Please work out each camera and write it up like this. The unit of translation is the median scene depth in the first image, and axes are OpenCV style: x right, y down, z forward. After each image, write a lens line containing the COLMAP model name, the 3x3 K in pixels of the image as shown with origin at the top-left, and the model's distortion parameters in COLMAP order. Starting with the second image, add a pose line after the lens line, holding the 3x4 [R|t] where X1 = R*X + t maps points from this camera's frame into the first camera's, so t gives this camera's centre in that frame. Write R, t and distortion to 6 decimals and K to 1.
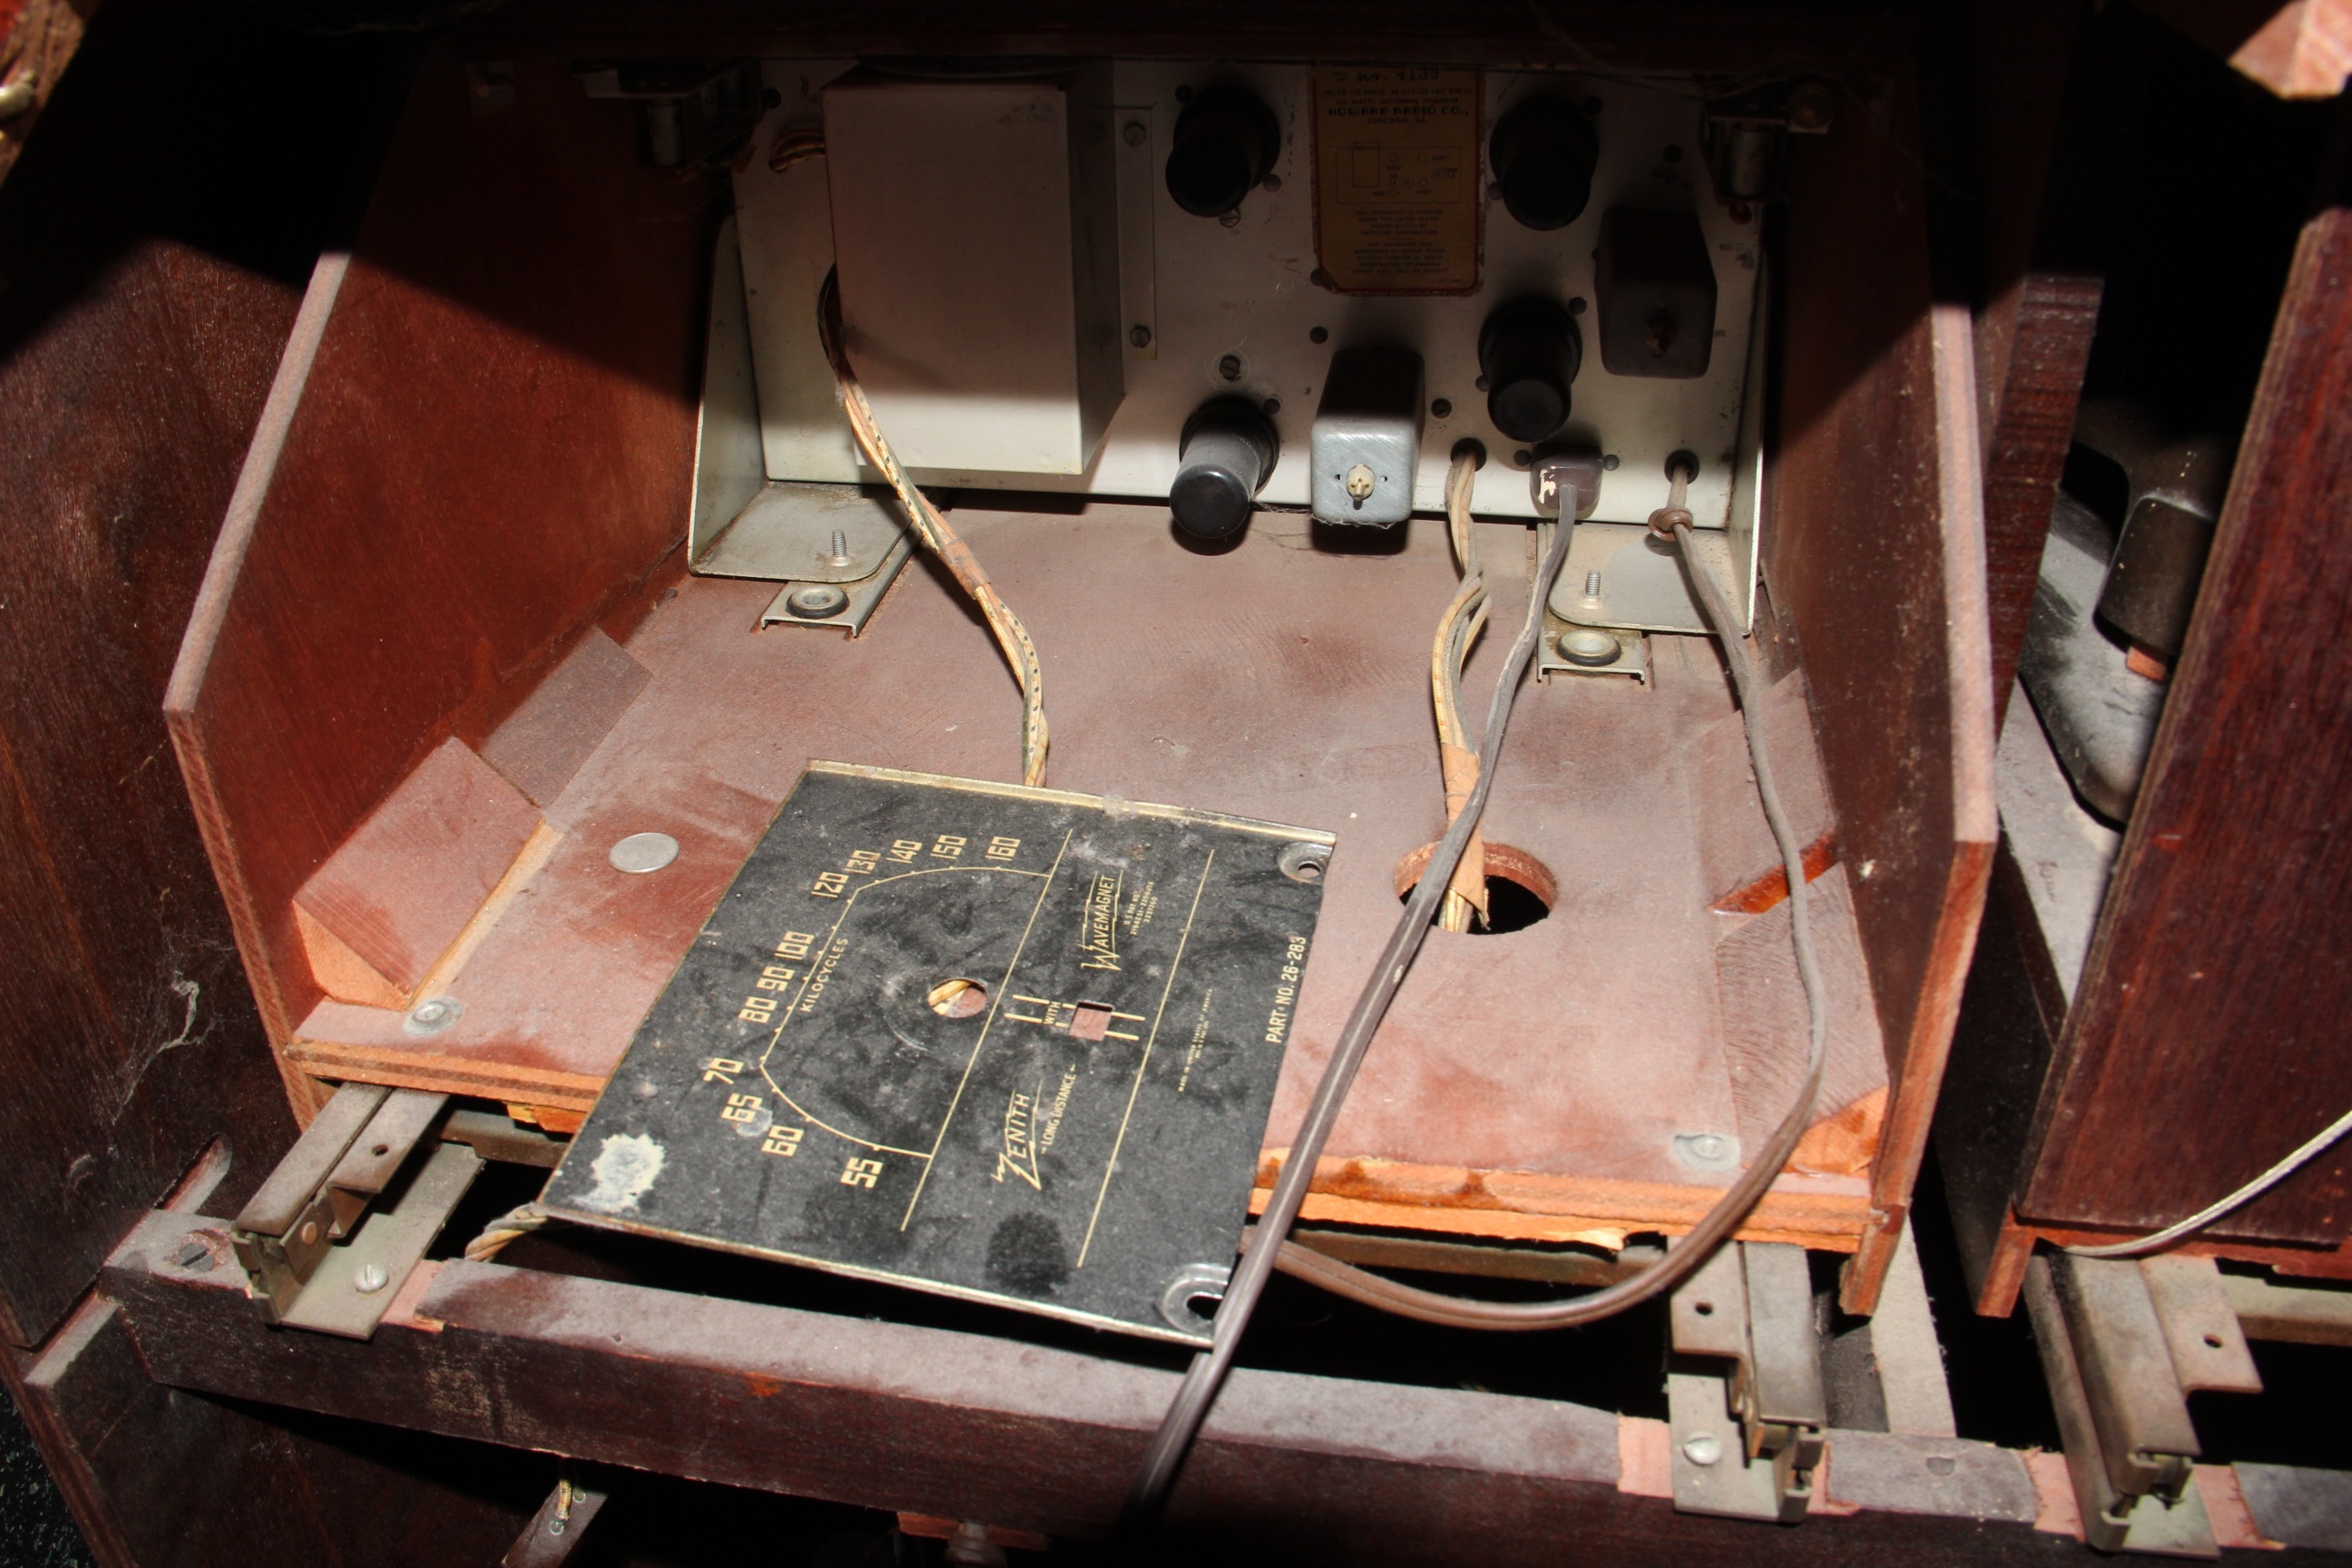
lens RADIAL K [[1918.4, 0, 1173.6], [0, 1918.4, 757.4], [0, 0, 1]] dist [-0.203829, 0.123682]
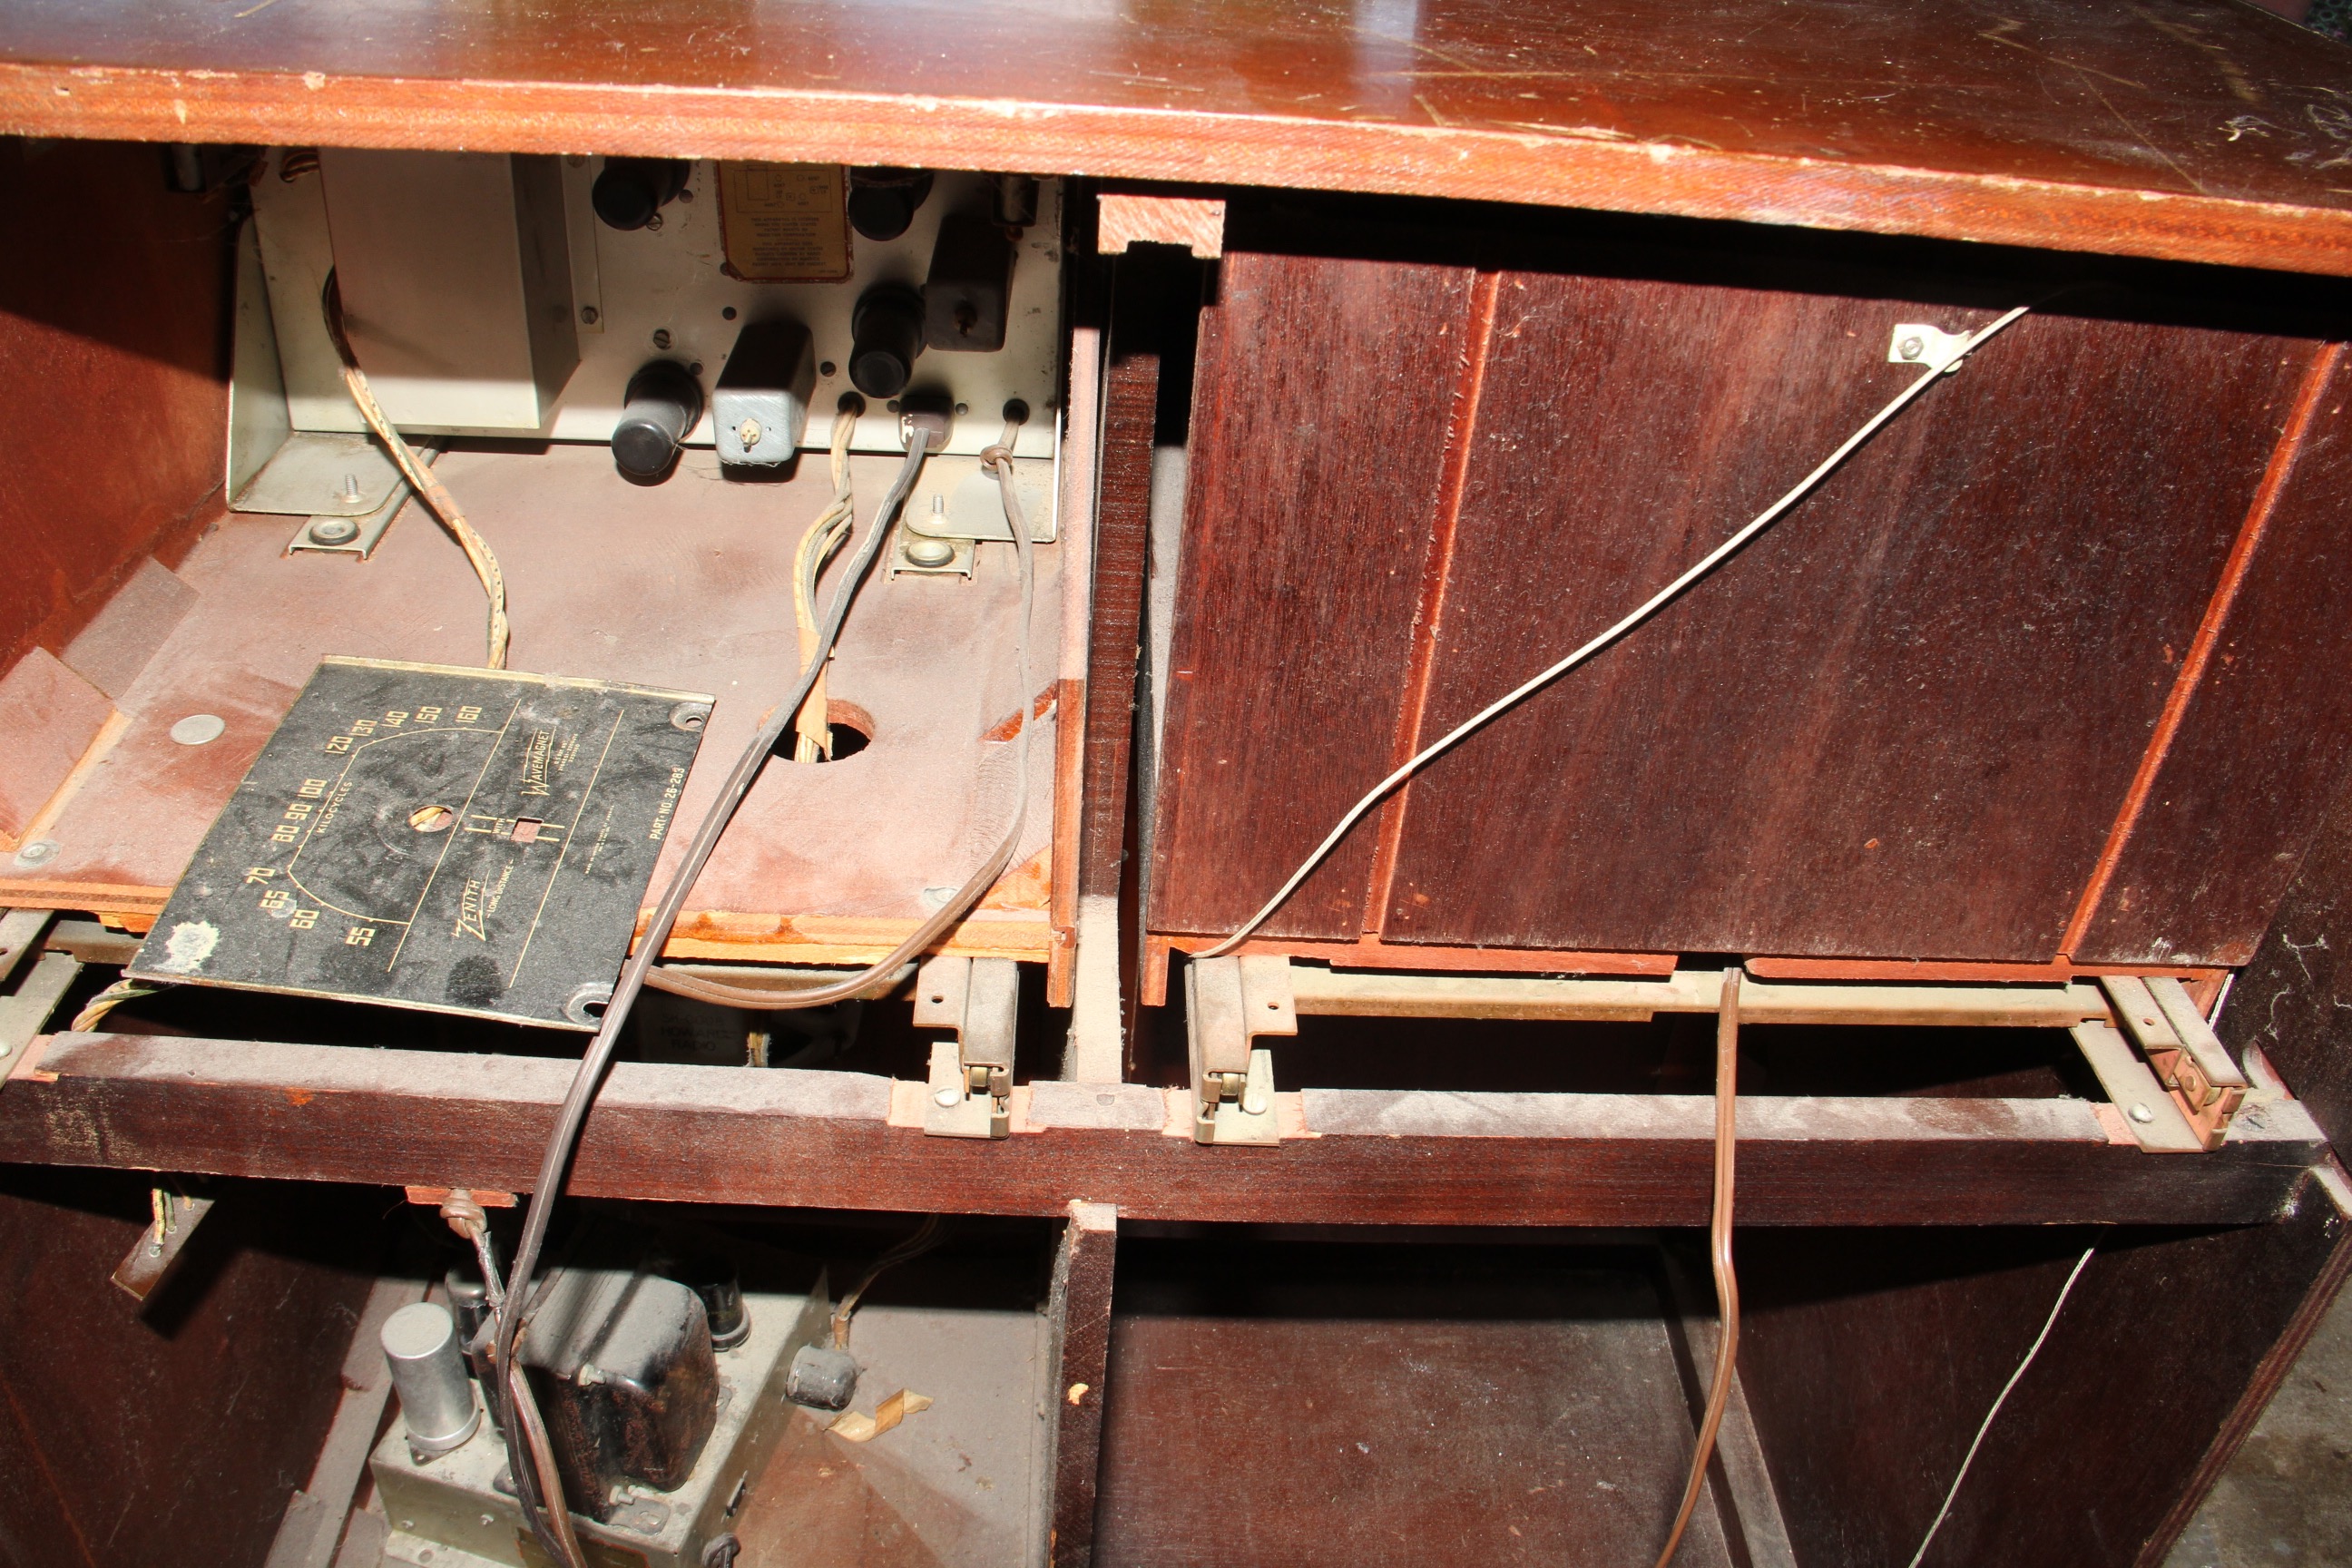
lens RADIAL K [[1864.3, 0, 1176.0], [0, 1864.3, 784.0], [0, 0, 1]] dist [-0.189620, 0.114737]
pose [[0.975123, -0.039475, 0.218123, 0.130865], [0.023824, 0.996979, 0.073923, 0.014705], [-0.220382, -0.066888, 0.973118, -0.414889]]
